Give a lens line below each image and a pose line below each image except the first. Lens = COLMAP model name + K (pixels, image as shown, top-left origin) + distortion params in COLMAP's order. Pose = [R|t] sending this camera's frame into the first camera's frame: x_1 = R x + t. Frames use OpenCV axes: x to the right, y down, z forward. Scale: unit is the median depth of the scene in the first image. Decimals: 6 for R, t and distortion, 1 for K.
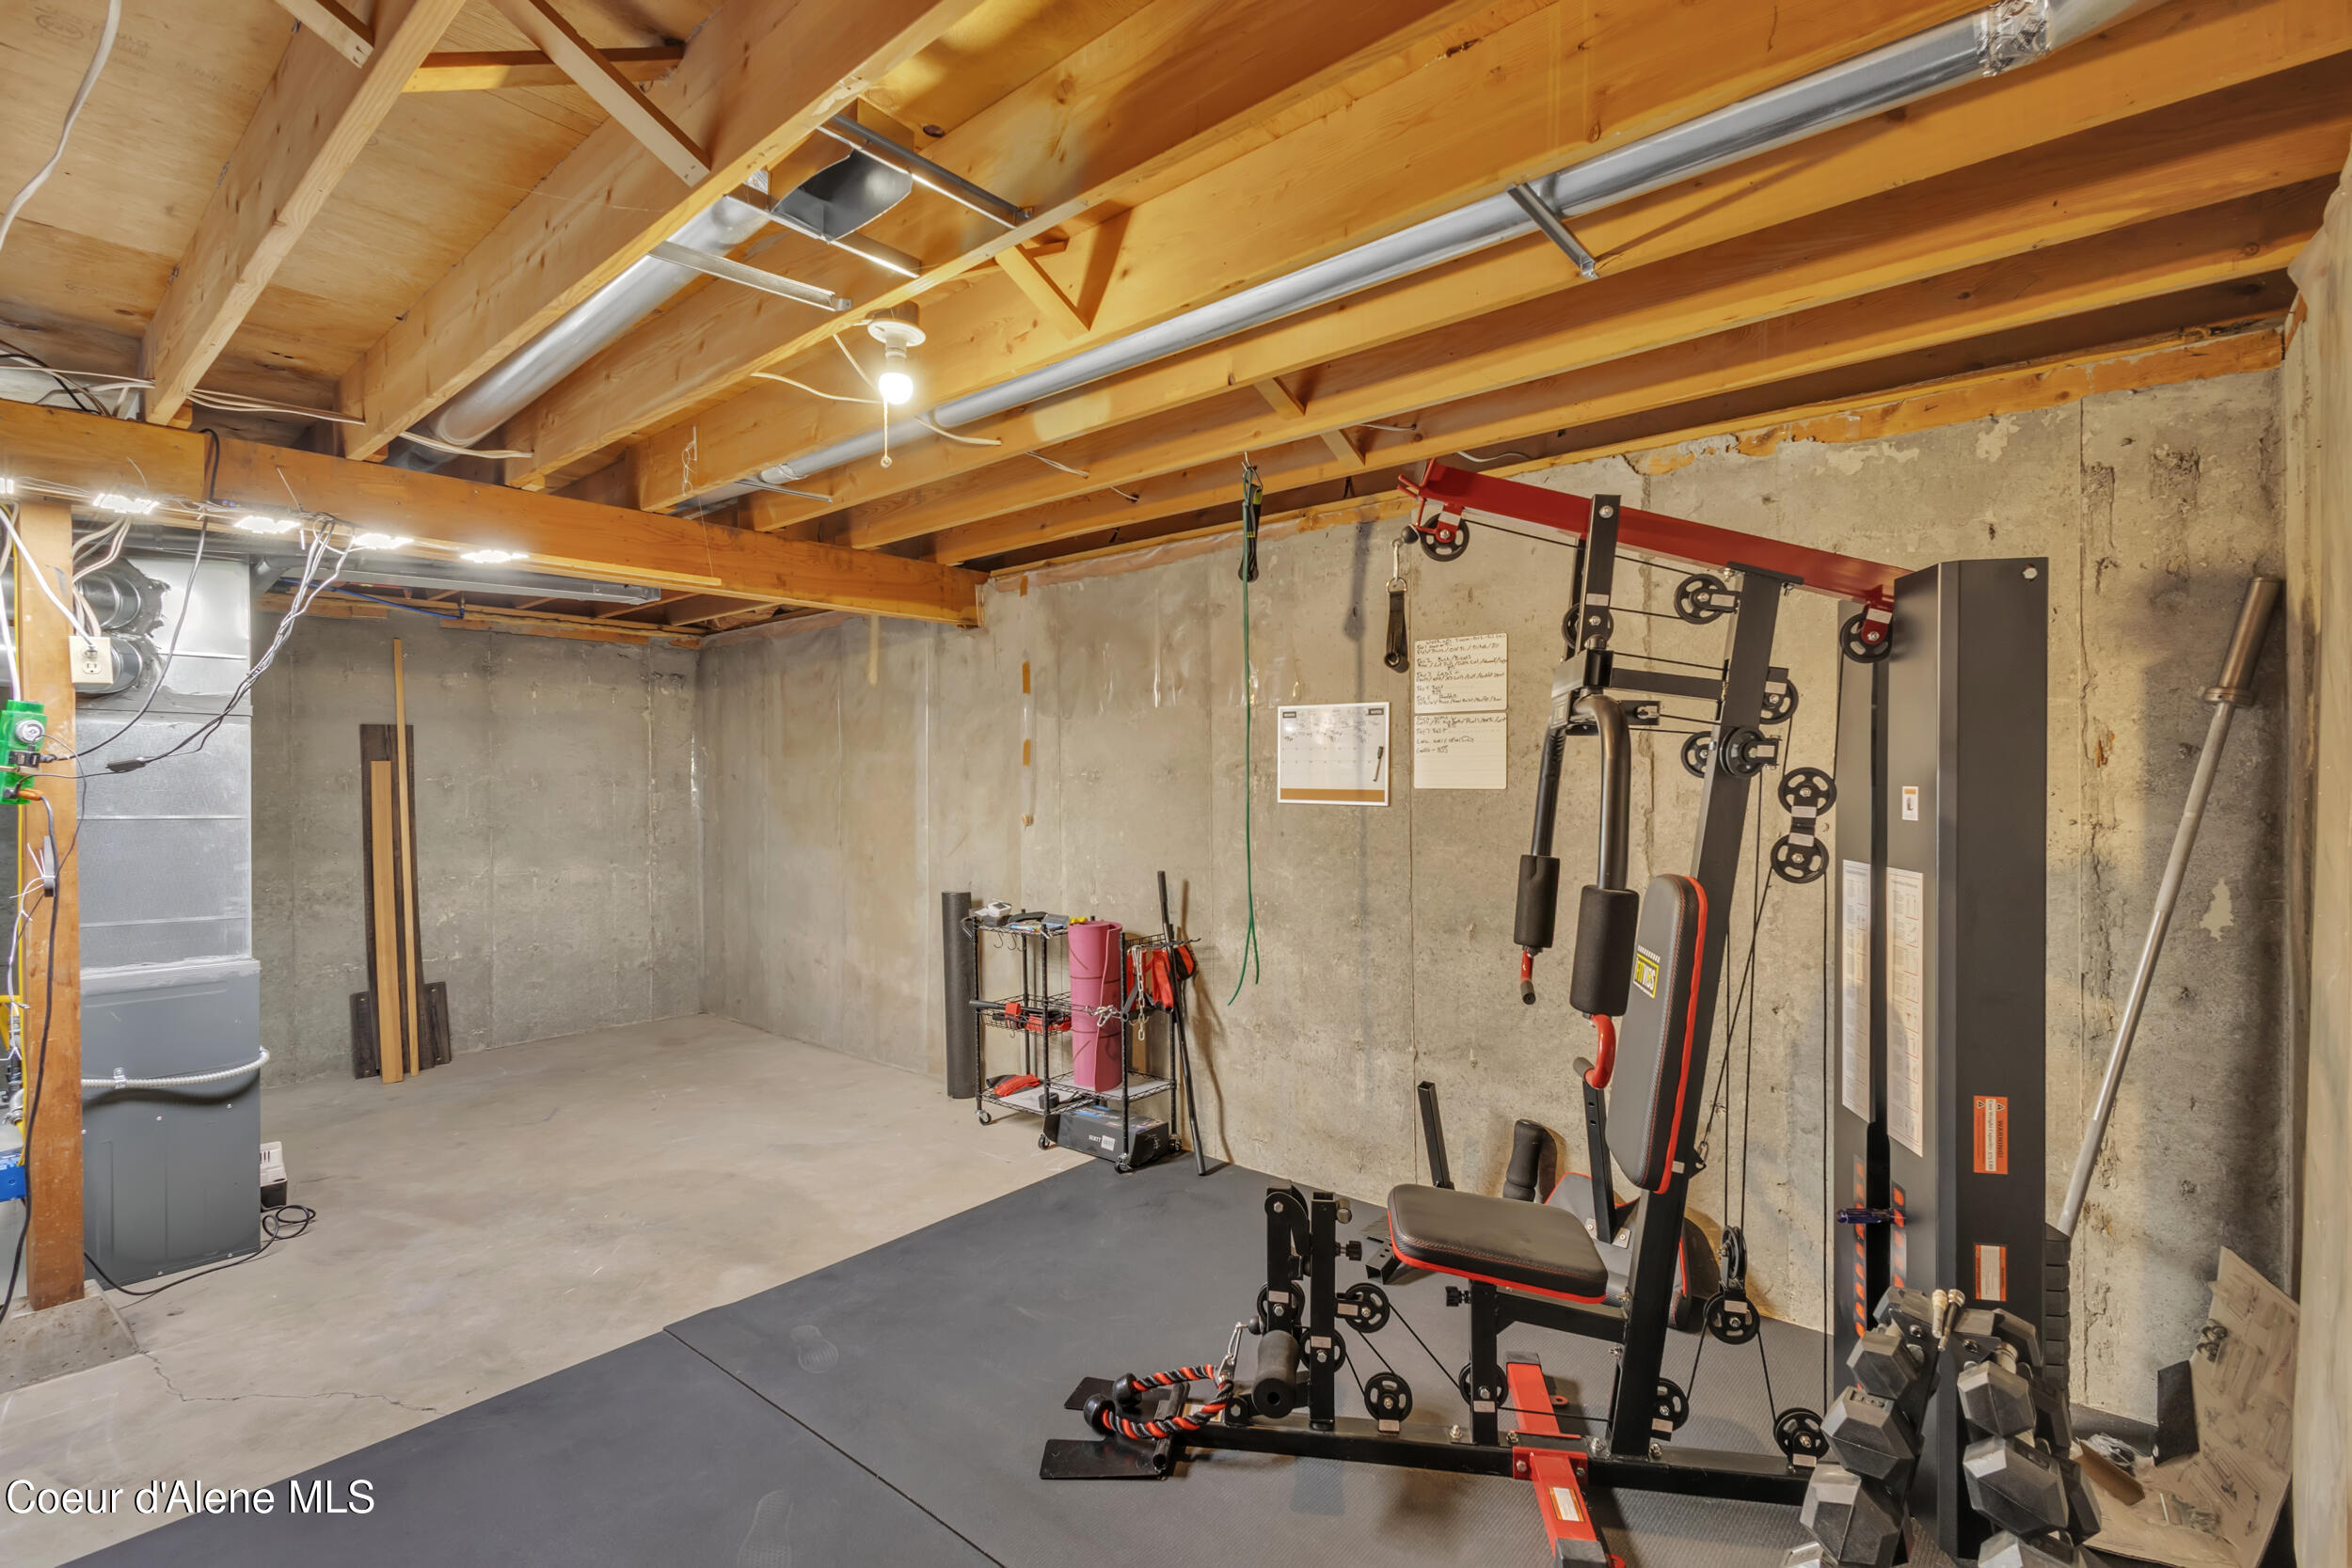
lens RADIAL K [[1090.4, 0, 1183.4], [0, 1090.4, 788.4], [0, 0, 1]] dist [0.004982, 0.001113]
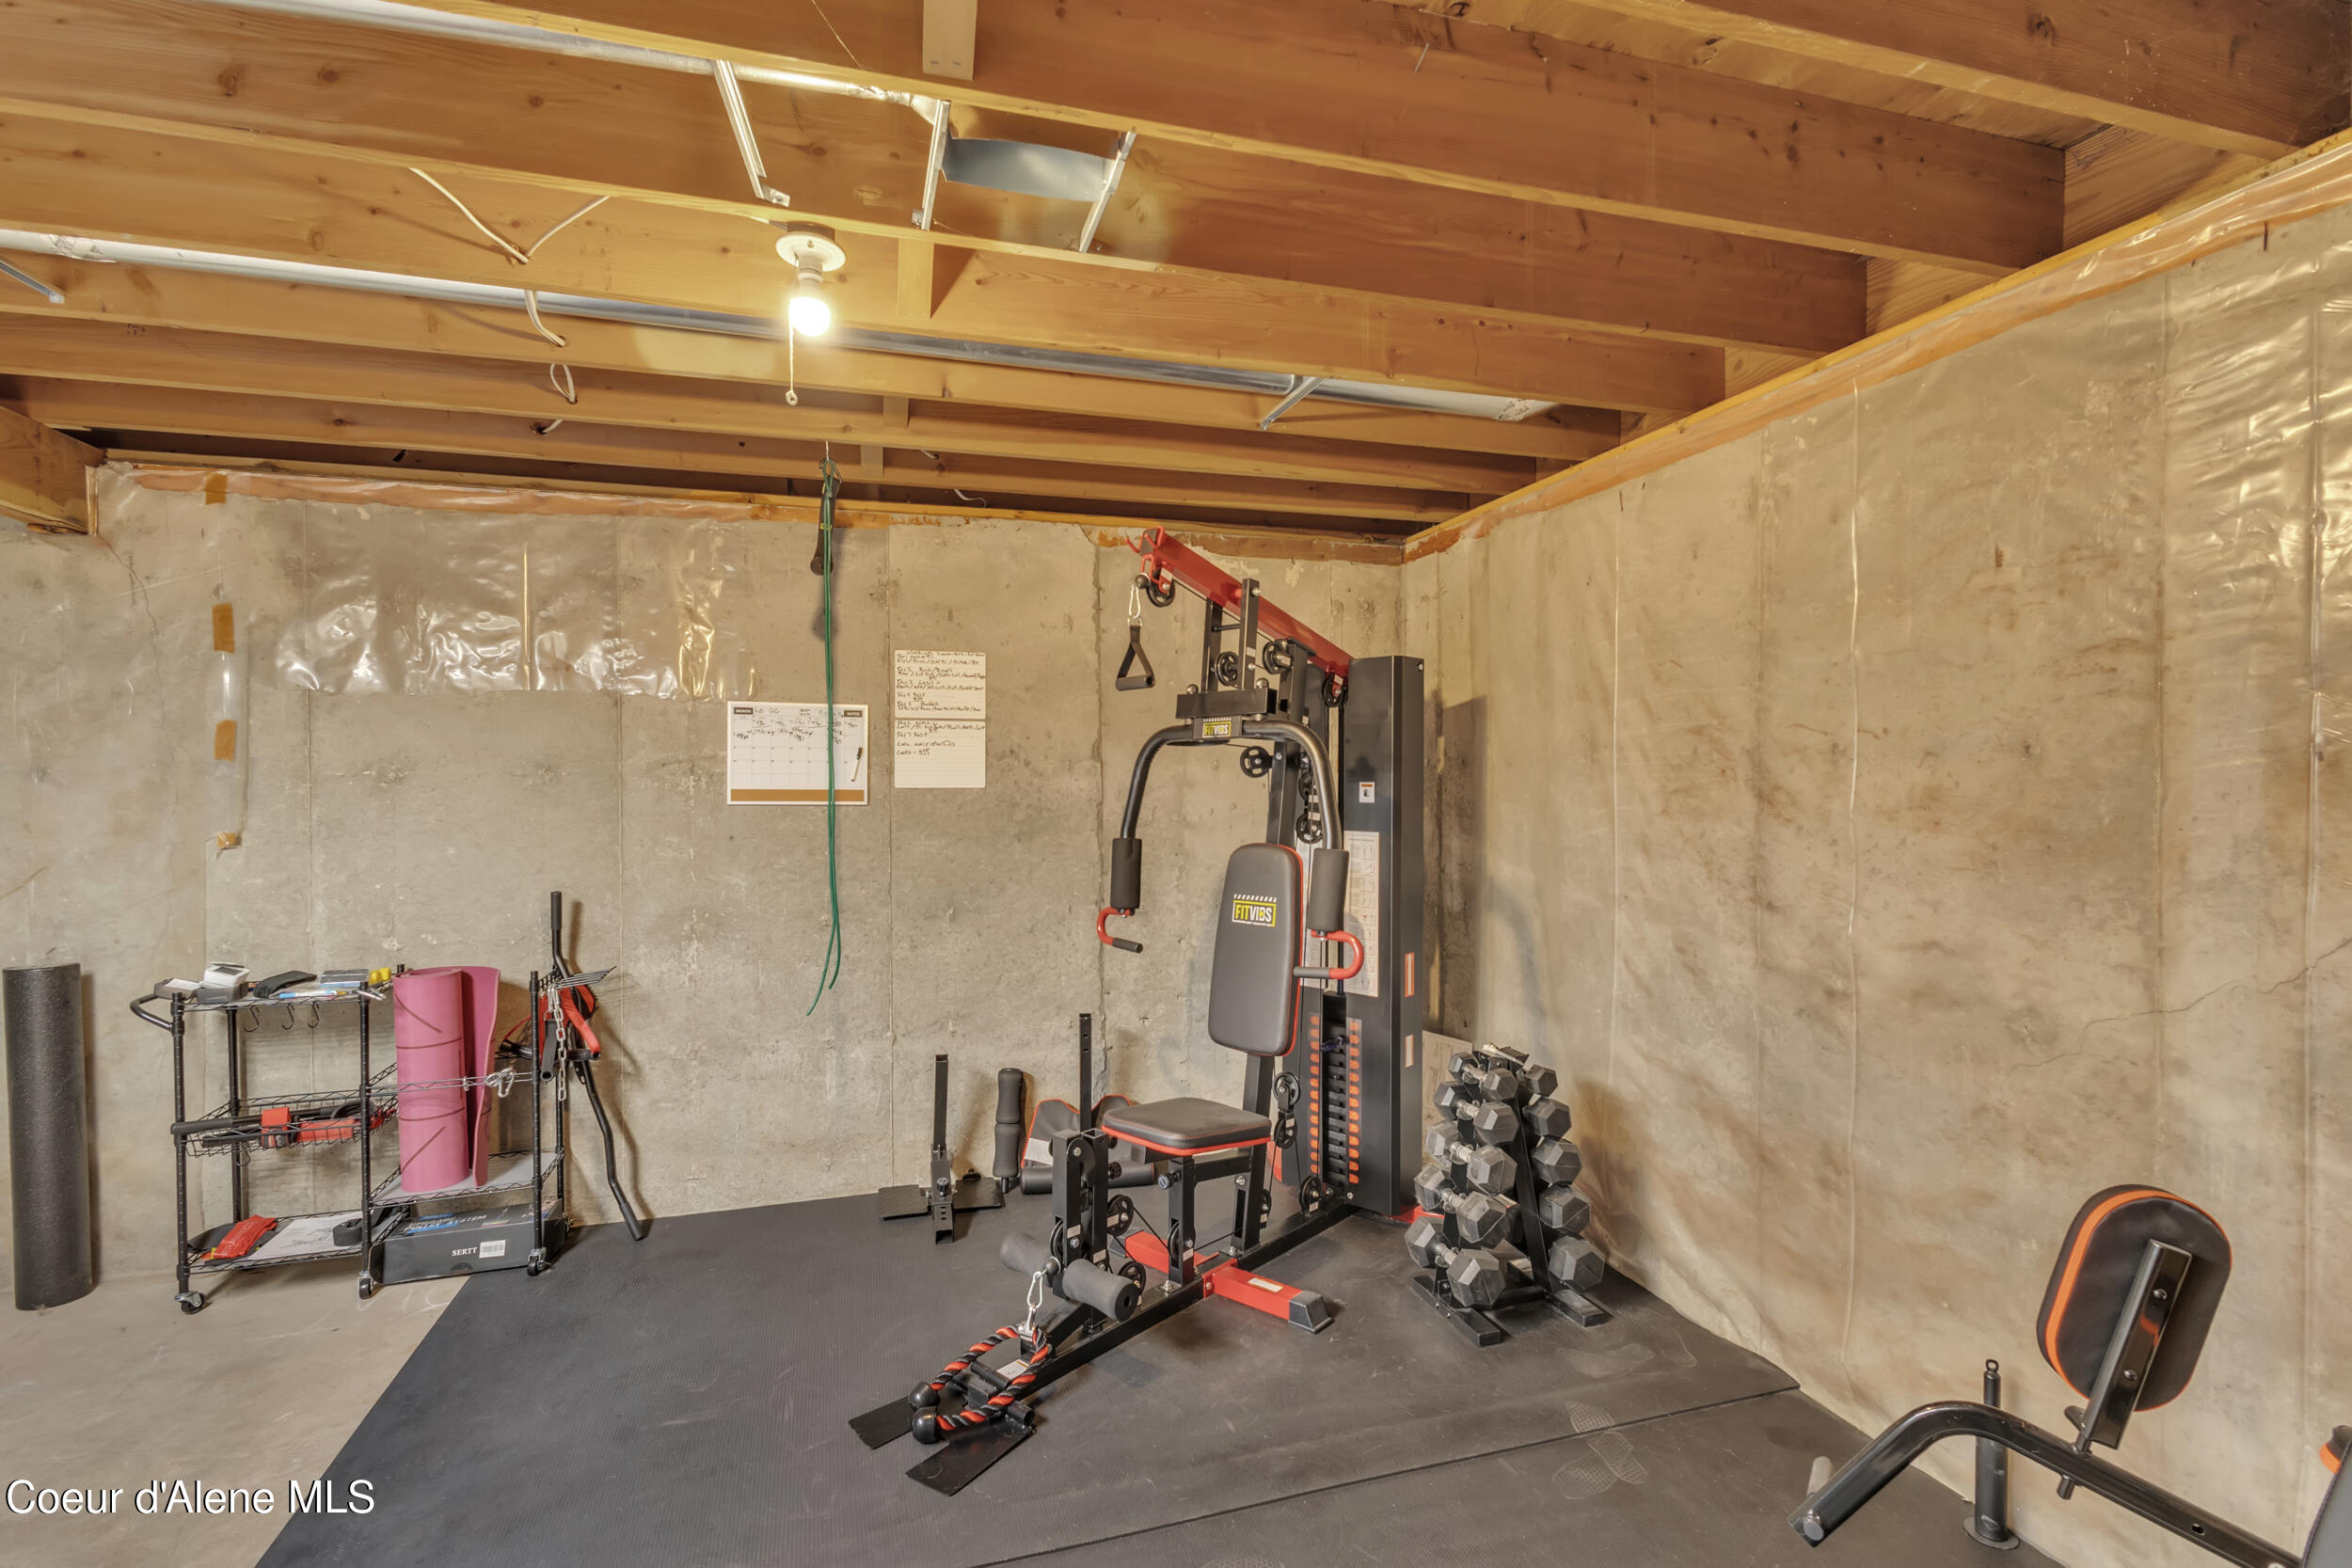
lens RADIAL K [[1090.4, 0, 1185.6], [0, 1090.4, 787.1], [0, 0, 1]] dist [0.004982, 0.001113]
pose [[0.527852, -0.004301, 0.849326, -0.509458], [0.008781, 0.999961, -0.000393, 0.001922], [-0.849291, 0.007665, 0.527869, 0.184541]]
